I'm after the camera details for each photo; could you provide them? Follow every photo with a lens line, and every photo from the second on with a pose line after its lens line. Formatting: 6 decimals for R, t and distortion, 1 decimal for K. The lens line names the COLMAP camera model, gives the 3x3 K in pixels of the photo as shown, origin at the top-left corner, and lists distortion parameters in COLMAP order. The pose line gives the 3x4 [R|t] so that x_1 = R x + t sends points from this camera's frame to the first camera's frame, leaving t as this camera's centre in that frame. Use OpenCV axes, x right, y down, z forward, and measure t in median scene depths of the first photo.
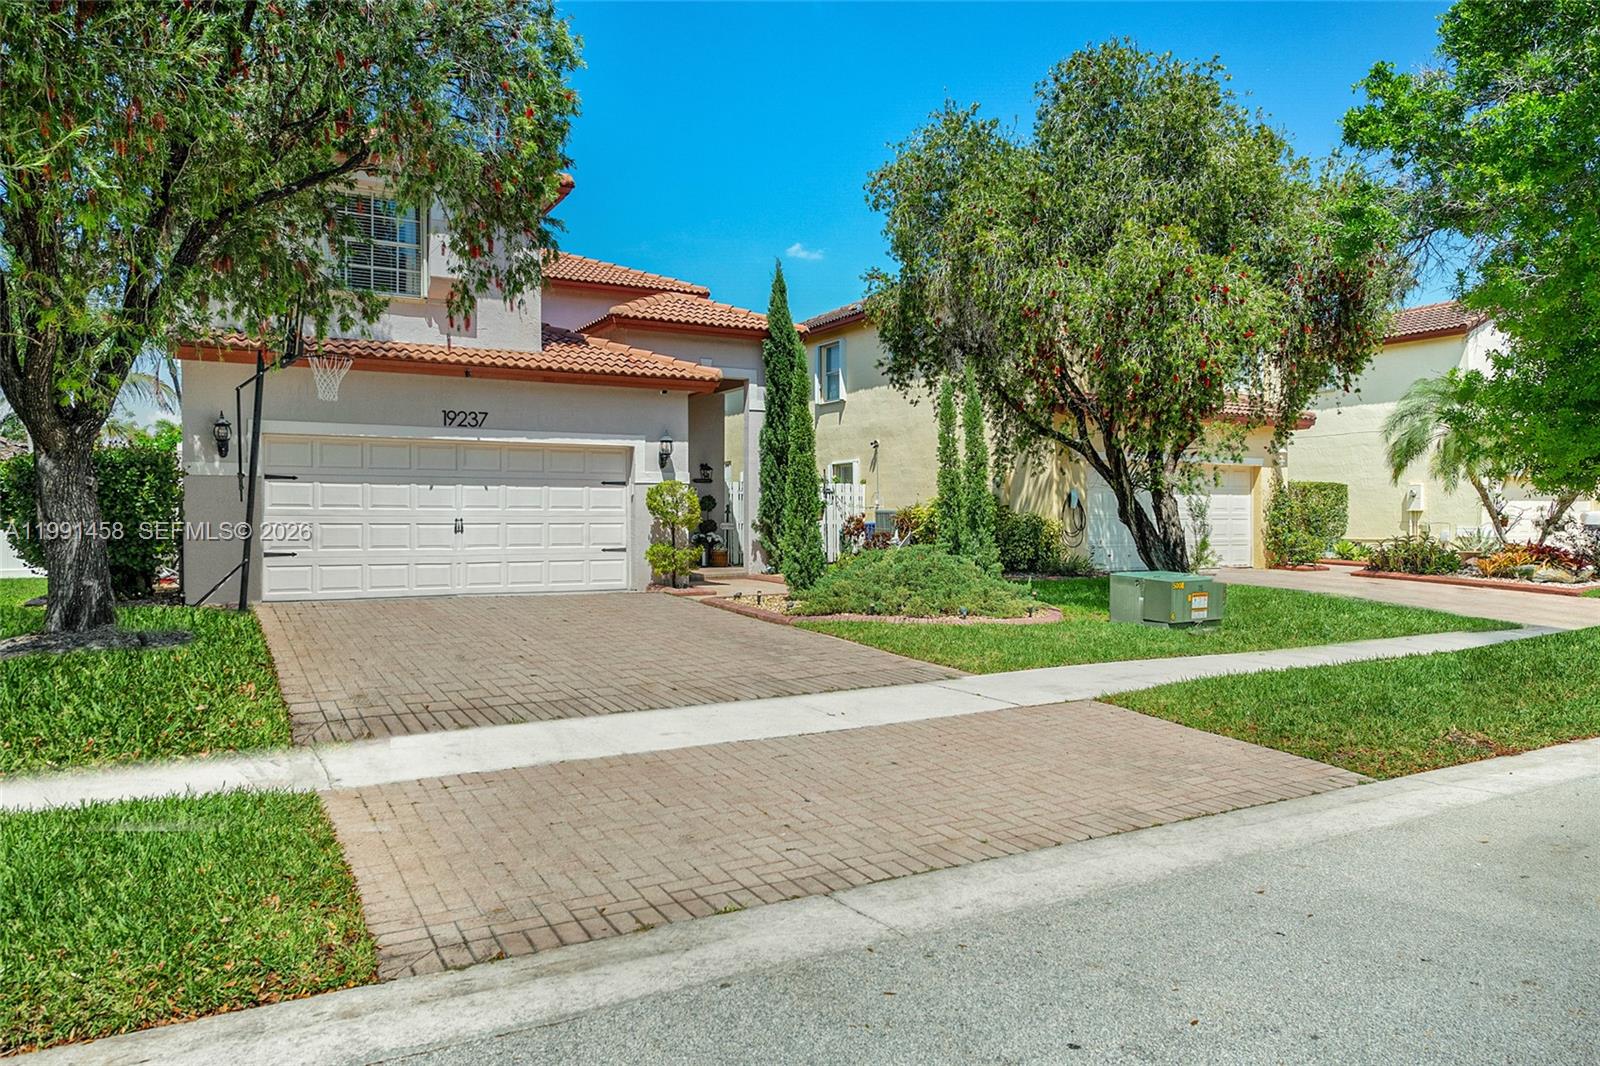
lens RADIAL K [[1043.6, 0, 796.2], [0, 1043.6, 516.9], [0, 0, 1]] dist [0.002901, 0.000736]
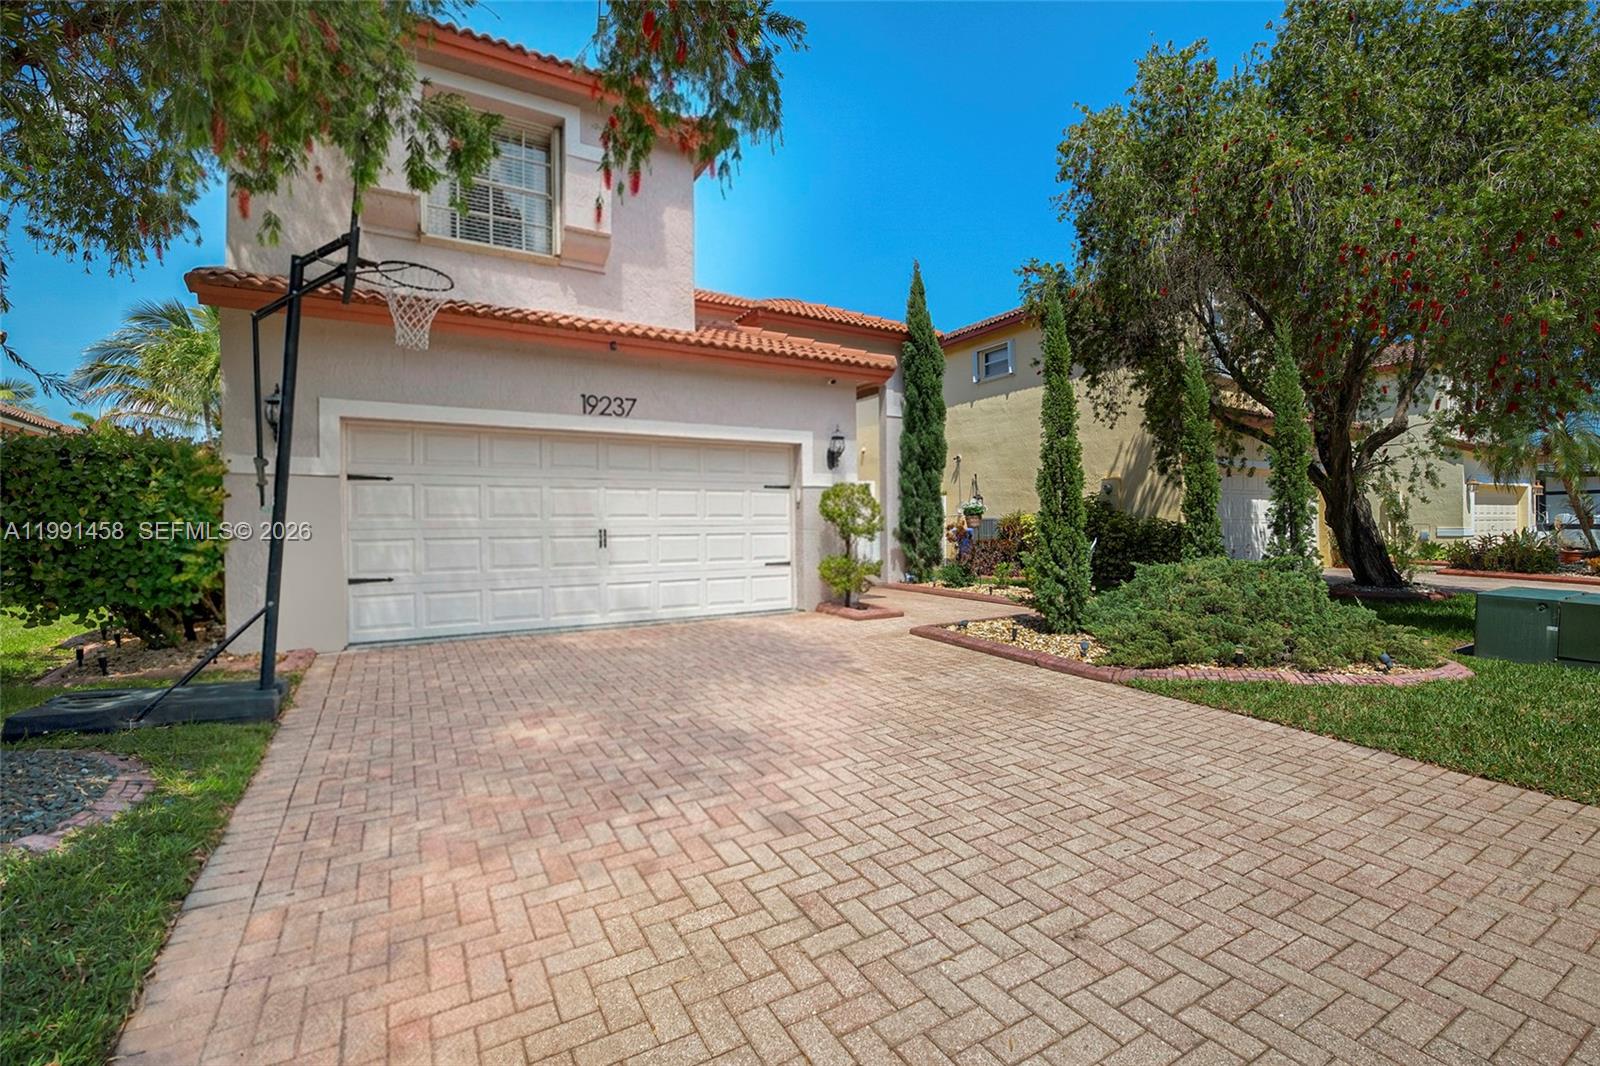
lens RADIAL K [[680.1, 0, 799.8], [0, 680.1, 526.6], [0, 0, 1]] dist [-0.000996, -0.003685]
pose [[0.999895, -0.011292, 0.009101, -0.161775], [0.011290, 0.999936, 0.000303, 0.000593], [-0.009104, -0.000200, 0.999959, 0.436221]]
